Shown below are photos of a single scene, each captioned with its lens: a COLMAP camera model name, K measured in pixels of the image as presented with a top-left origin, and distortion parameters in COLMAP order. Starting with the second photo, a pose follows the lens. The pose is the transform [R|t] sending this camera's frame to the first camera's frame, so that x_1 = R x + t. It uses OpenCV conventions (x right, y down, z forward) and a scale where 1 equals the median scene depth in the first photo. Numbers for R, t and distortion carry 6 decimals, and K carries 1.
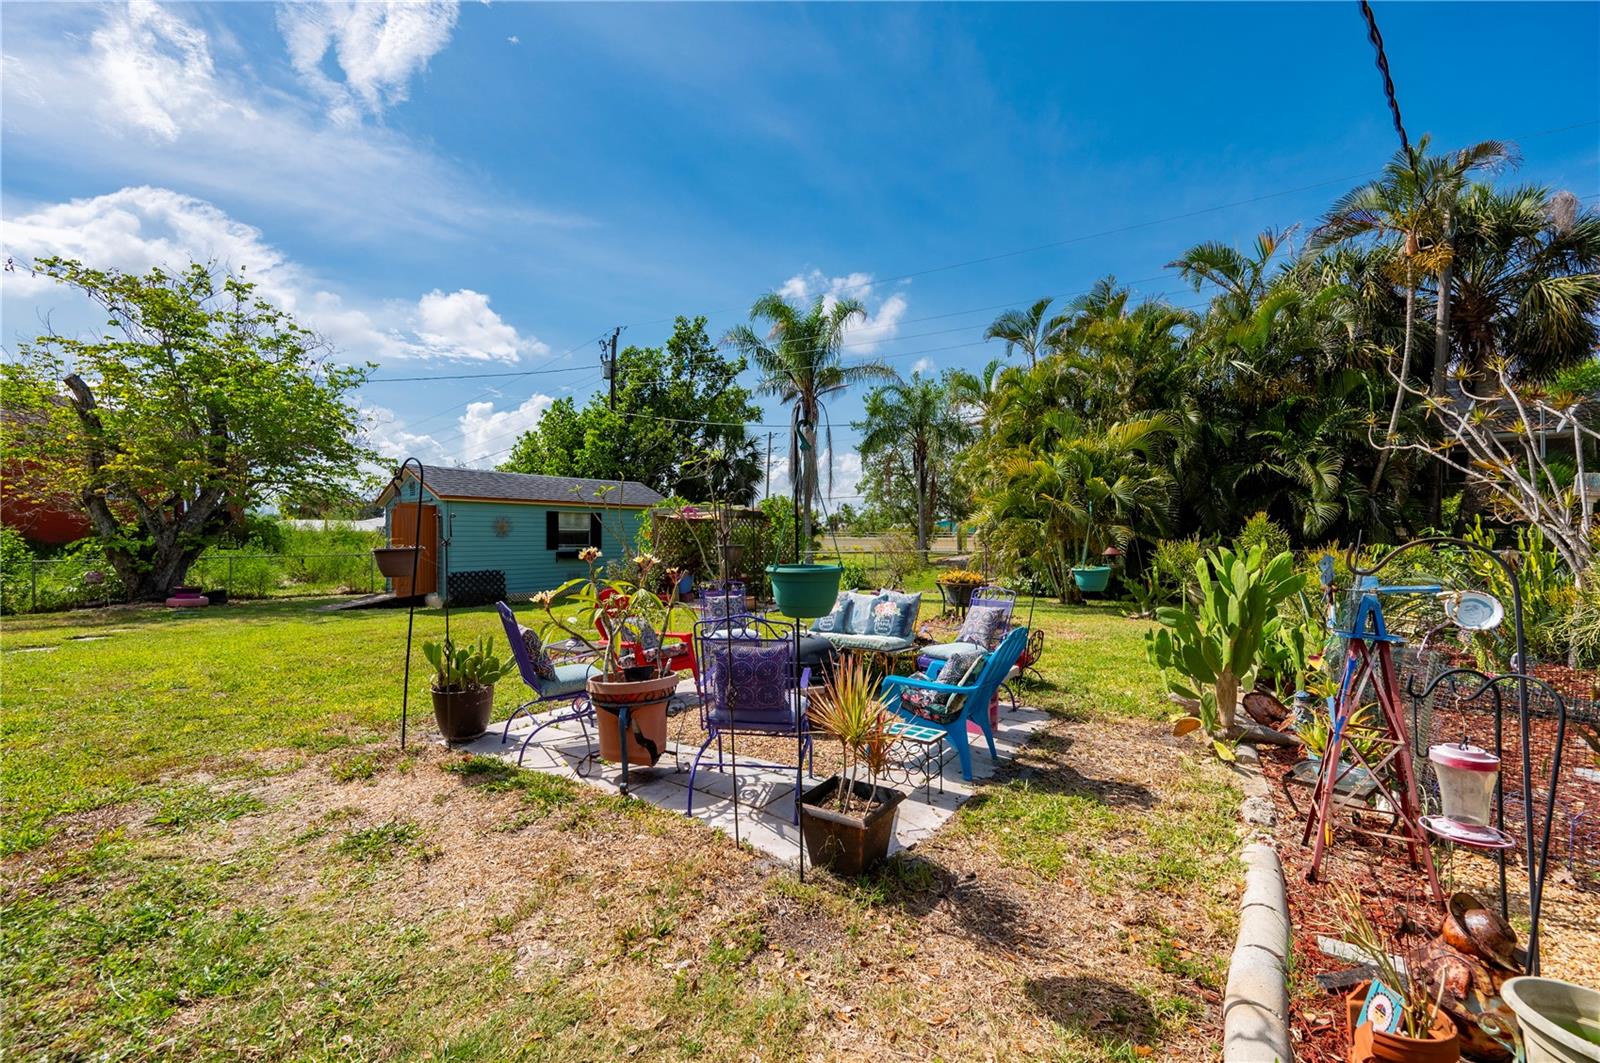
lens RADIAL K [[623.4, 0, 805.4], [0, 623.4, 537.6], [0, 0, 1]] dist [-0.003558, -0.000484]
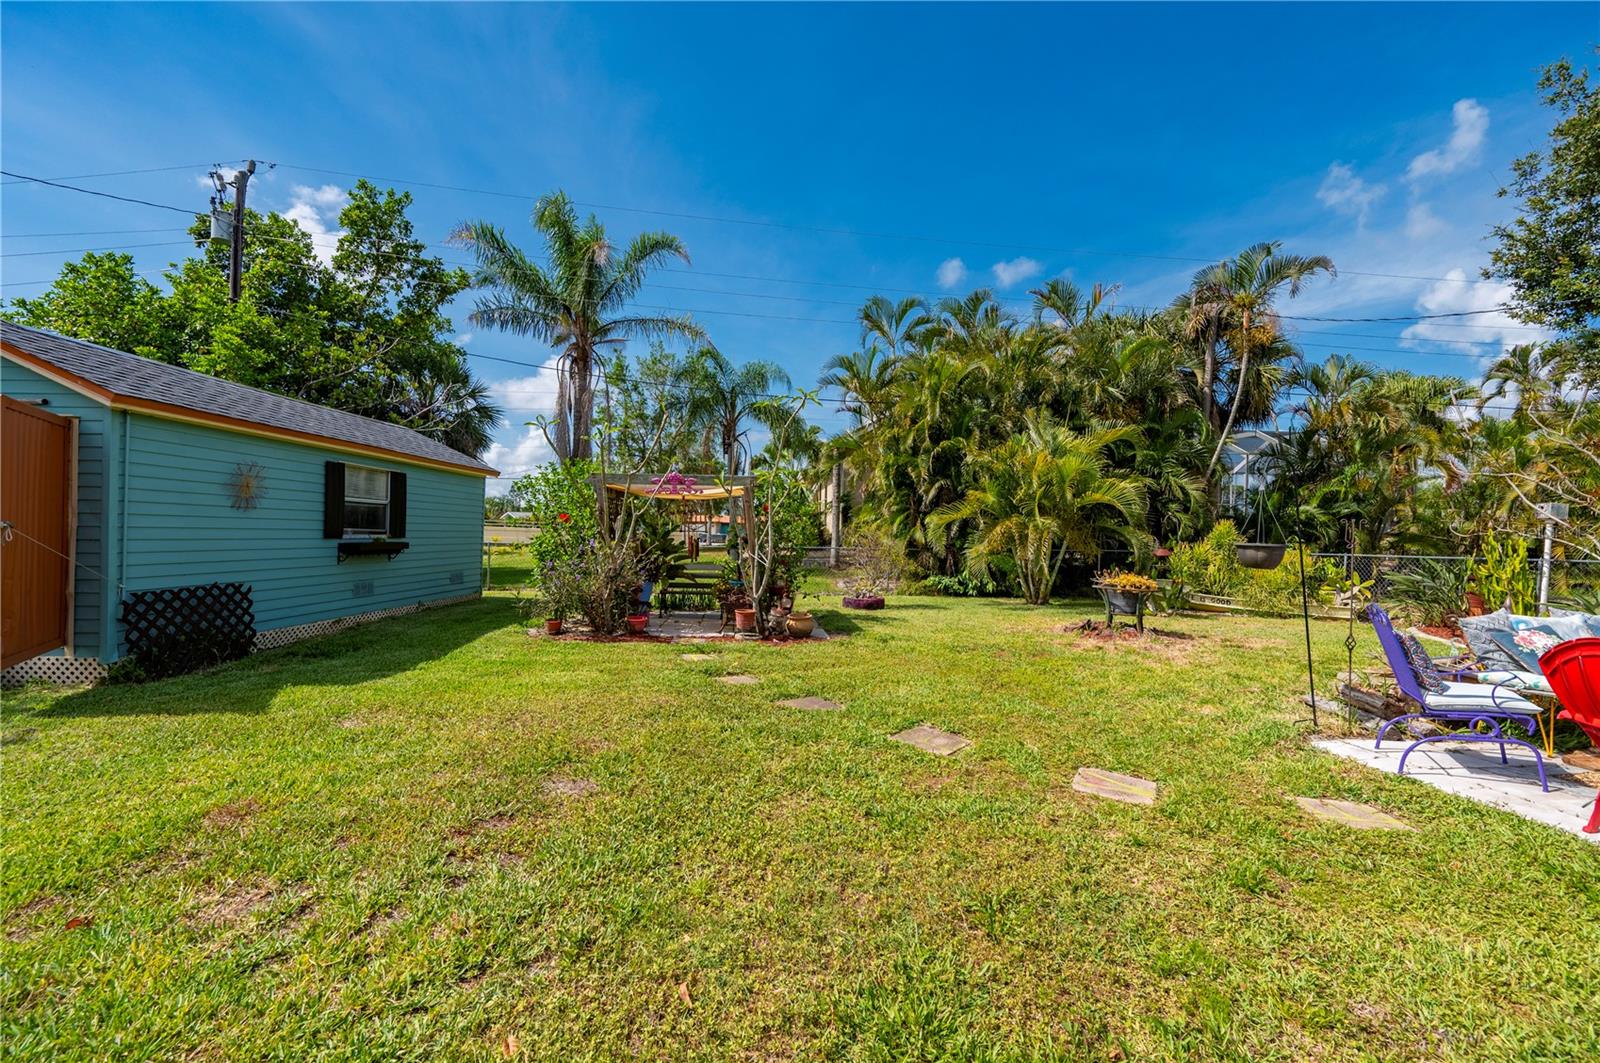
lens RADIAL K [[623.4, 0, 797.5], [0, 623.4, 532.6], [0, 0, 1]] dist [-0.003558, -0.000484]
pose [[0.789256, 0.023846, 0.613601, -0.351441], [-0.025708, 0.999653, -0.005781, 0.006719], [-0.613526, -0.011212, 0.789595, 0.311783]]
